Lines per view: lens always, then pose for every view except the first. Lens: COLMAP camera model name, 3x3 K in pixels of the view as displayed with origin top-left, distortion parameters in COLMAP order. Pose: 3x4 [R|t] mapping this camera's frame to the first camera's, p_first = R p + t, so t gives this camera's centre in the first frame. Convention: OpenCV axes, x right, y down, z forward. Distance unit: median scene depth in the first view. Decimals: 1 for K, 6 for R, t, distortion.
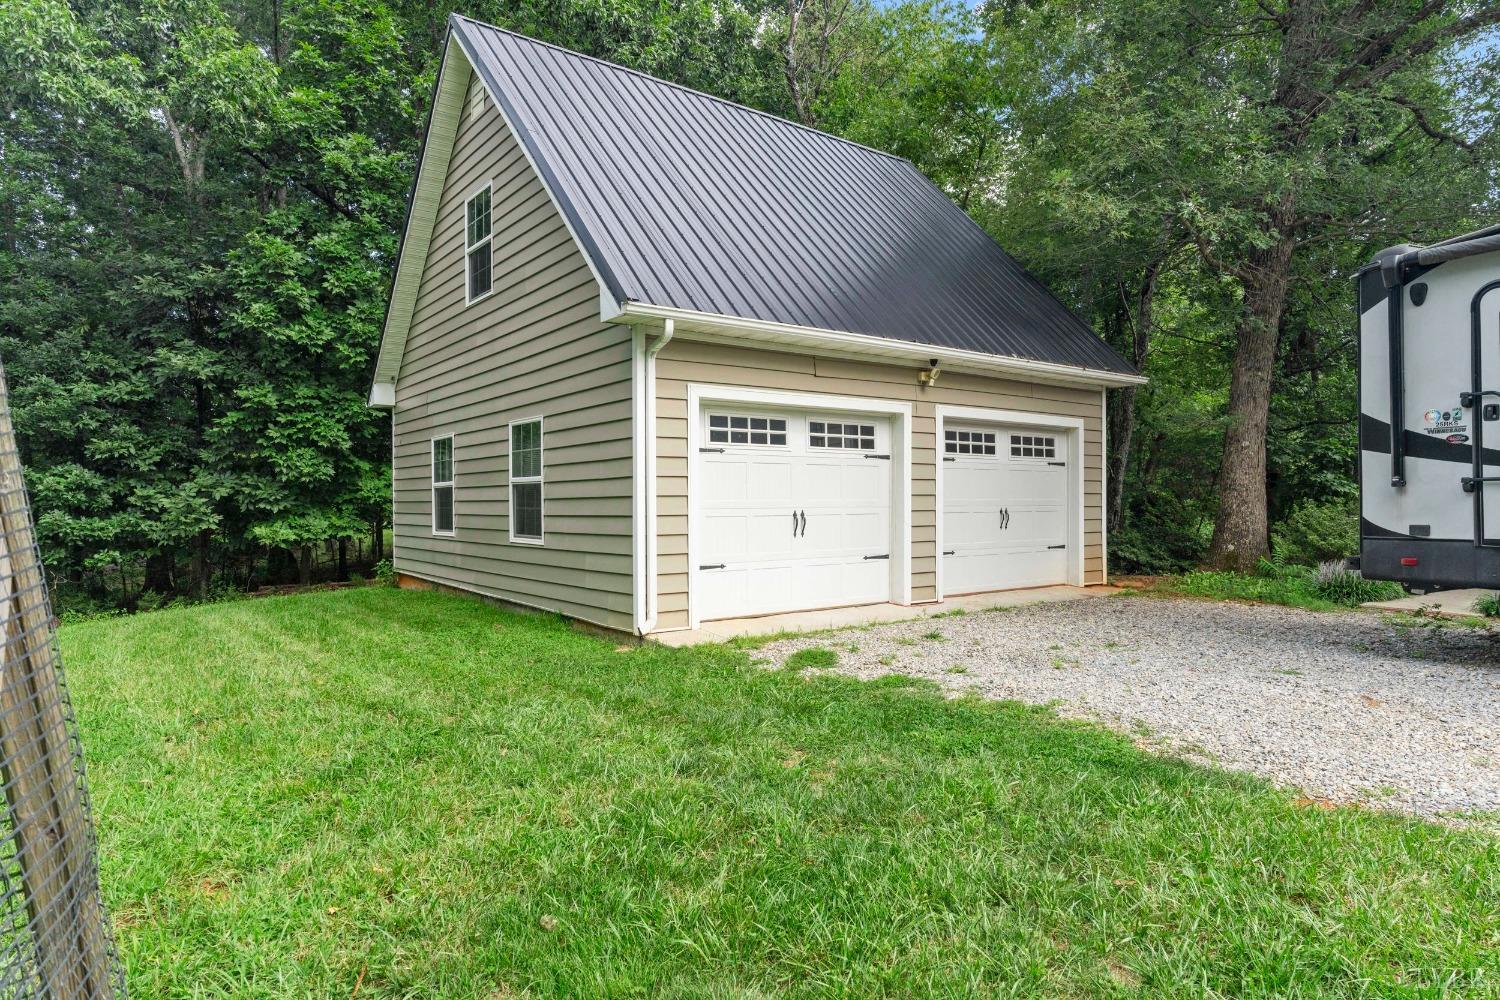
lens RADIAL K [[890.7, 0, 749.3], [0, 890.7, 474.2], [0, 0, 1]] dist [-0.018838, -0.000078]
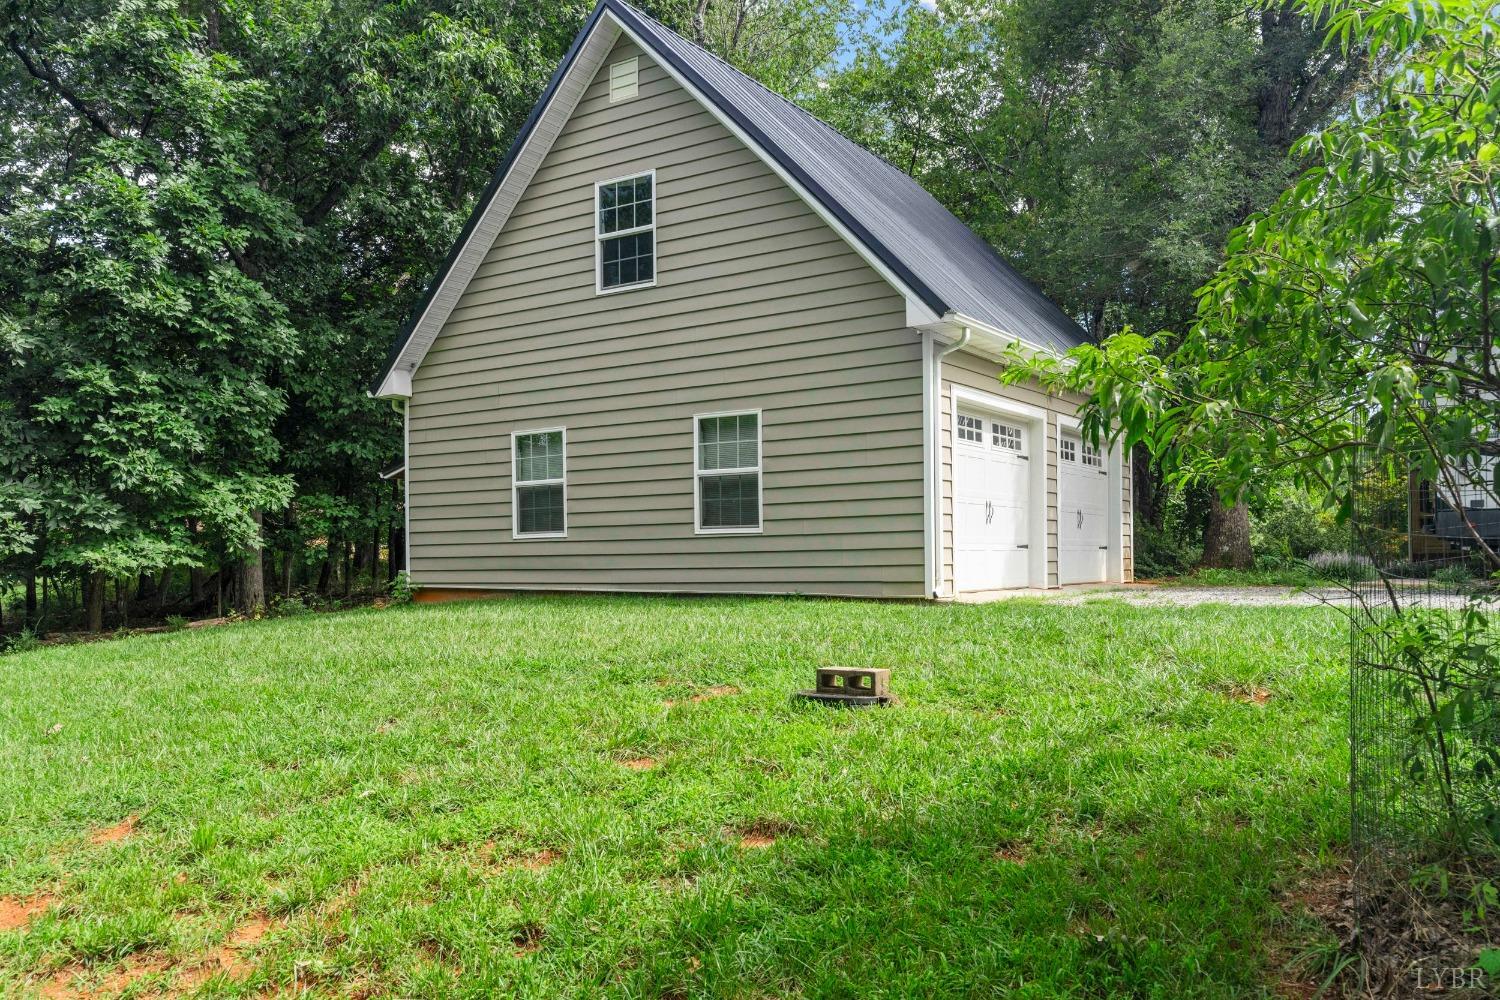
lens RADIAL K [[1190.2, 0, 750.0], [0, 1190.2, 500.0], [0, 0, 1]] dist [-0.007170, -0.000931]
pose [[0.938445, 0.012107, 0.345218, -0.614038], [-0.004284, 0.999717, -0.023415, 0.062510], [-0.345403, 0.020495, 0.938230, -0.258104]]
